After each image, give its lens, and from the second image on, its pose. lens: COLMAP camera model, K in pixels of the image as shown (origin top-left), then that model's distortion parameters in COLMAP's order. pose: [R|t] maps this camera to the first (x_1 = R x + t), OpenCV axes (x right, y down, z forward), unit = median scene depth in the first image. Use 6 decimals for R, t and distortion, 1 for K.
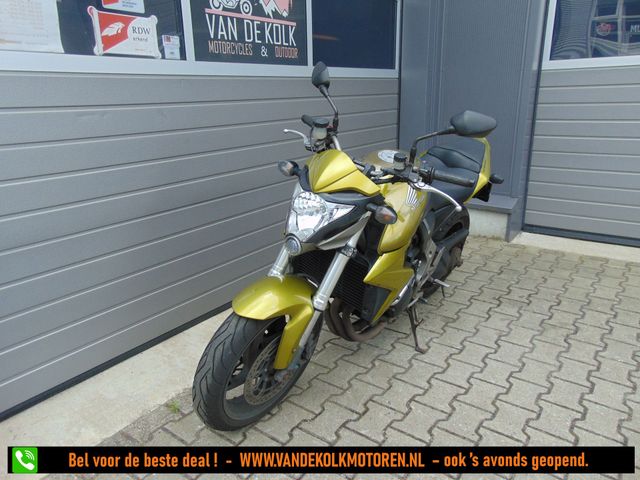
lens RADIAL K [[479.3, 0, 320.0], [0, 479.3, 240.0], [0, 0, 1]] dist [-0.019405, 0.054377]
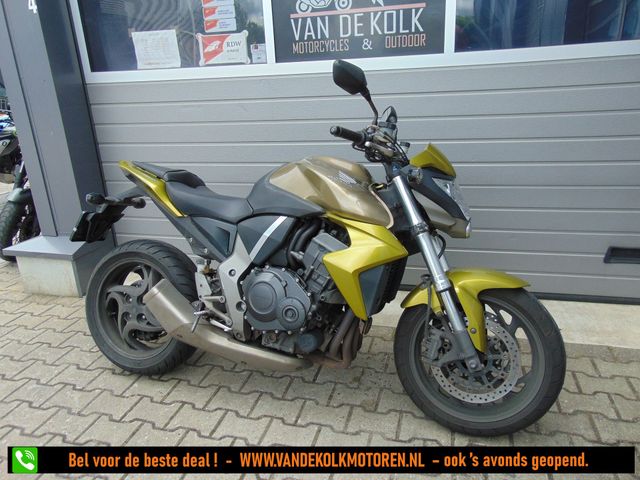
lens RADIAL K [[479.3, 0, 320.0], [0, 479.3, 240.0], [0, 0, 1]] dist [-0.019405, 0.054377]
pose [[0.351507, 0.303388, -0.885663, 0.856390], [-0.242949, 0.943184, 0.226669, -0.234548], [0.904112, 0.135495, 0.405244, 0.621629]]
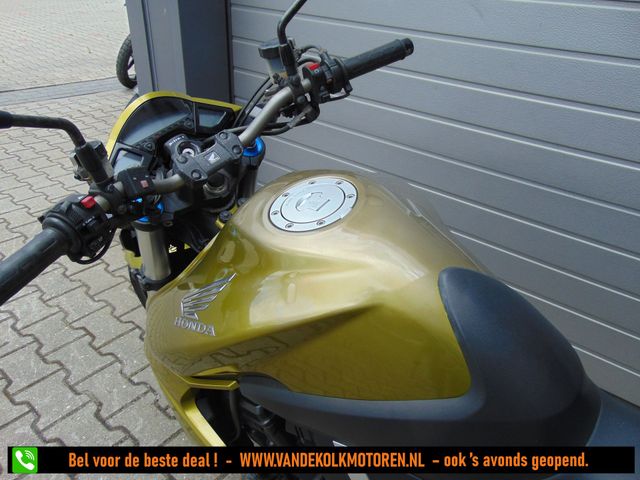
lens RADIAL K [[479.3, 0, 320.0], [0, 479.3, 240.0], [0, 0, 1]] dist [-0.019405, 0.054377]
pose [[-0.064333, 0.518360, -0.852739, 0.327607], [-0.345336, 0.790150, 0.506366, -0.236828], [0.936271, 0.327058, 0.128176, 0.717205]]
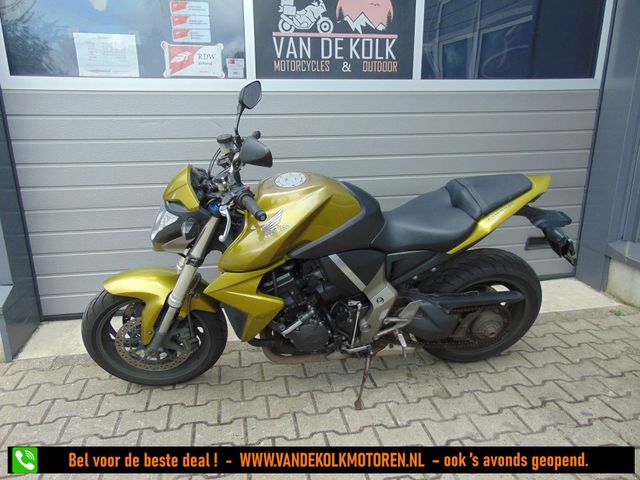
lens RADIAL K [[479.3, 0, 320.0], [0, 479.3, 240.0], [0, 0, 1]] dist [-0.019405, 0.054377]
pose [[0.727001, 0.205012, -0.655316, 0.618506], [-0.213646, 0.974551, 0.067866, -0.099351], [0.652552, 0.090667, 0.752300, 0.248771]]
